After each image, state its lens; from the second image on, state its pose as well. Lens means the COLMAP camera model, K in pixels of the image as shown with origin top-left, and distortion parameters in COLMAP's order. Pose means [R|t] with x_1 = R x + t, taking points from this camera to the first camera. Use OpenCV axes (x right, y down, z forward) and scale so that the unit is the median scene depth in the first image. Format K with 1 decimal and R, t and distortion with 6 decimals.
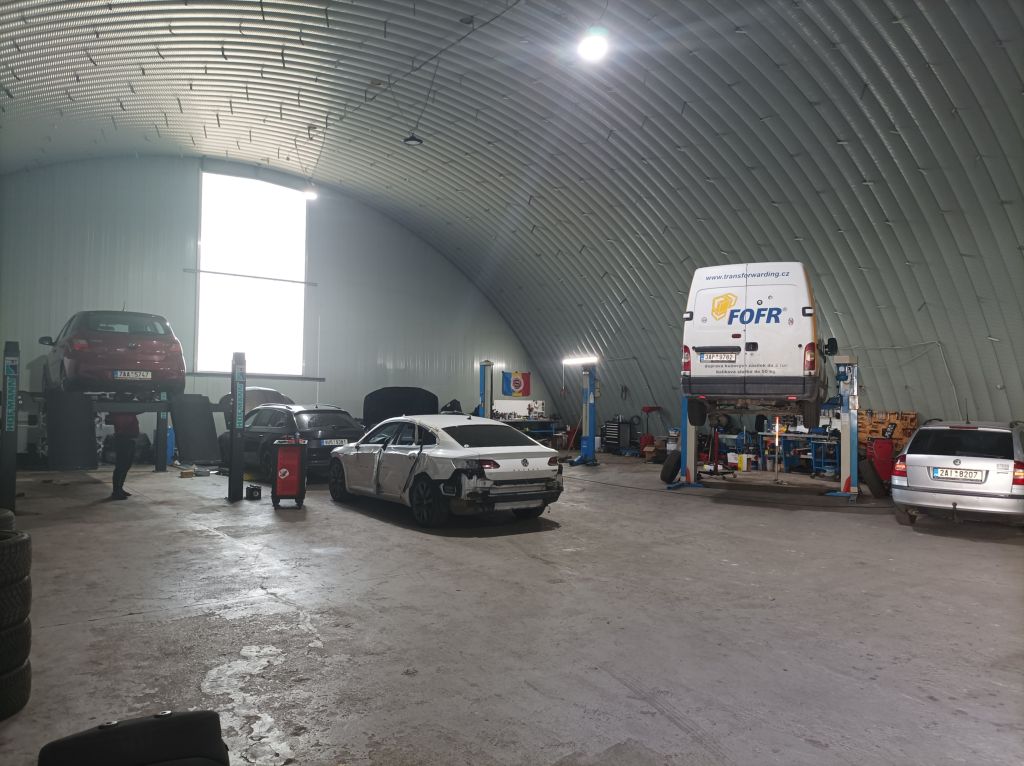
lens RADIAL K [[772.0, 0, 515.7], [0, 772.0, 381.6], [0, 0, 1]] dist [0.048492, -0.036905]
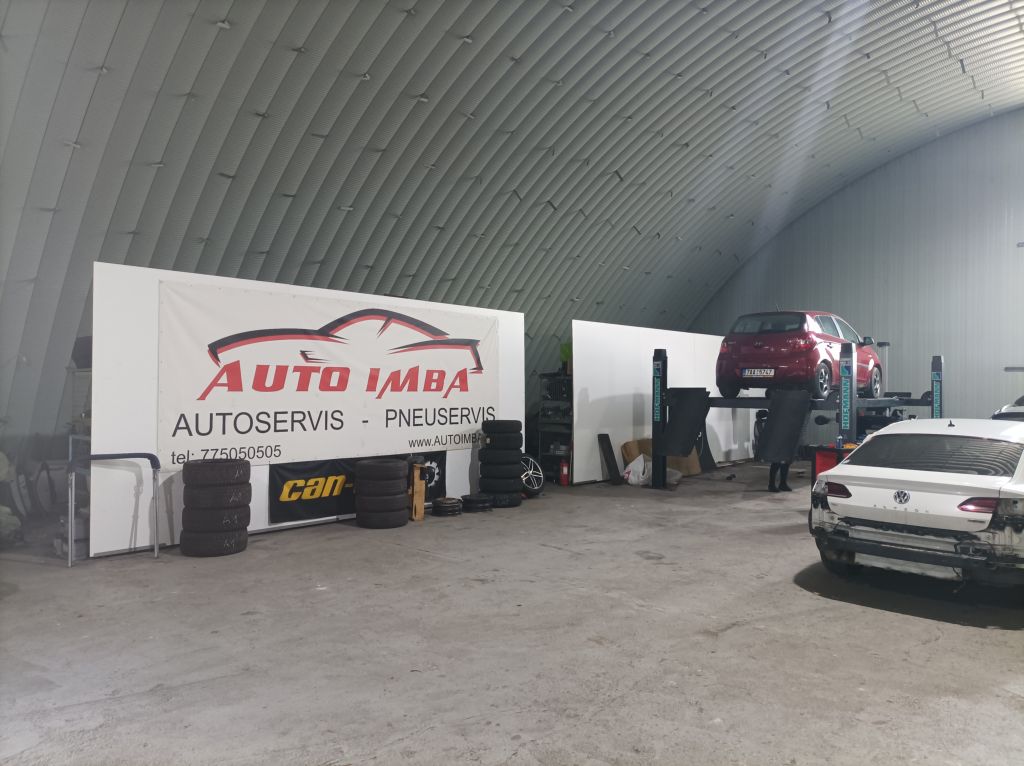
lens RADIAL K [[772.0, 0, 515.7], [0, 772.0, 381.6], [0, 0, 1]] dist [0.048492, -0.036905]
pose [[0.183233, -0.018858, -0.982889, 0.391356], [0.014068, 0.999764, -0.016560, 0.013358], [0.982969, -0.010793, 0.183455, 0.407327]]
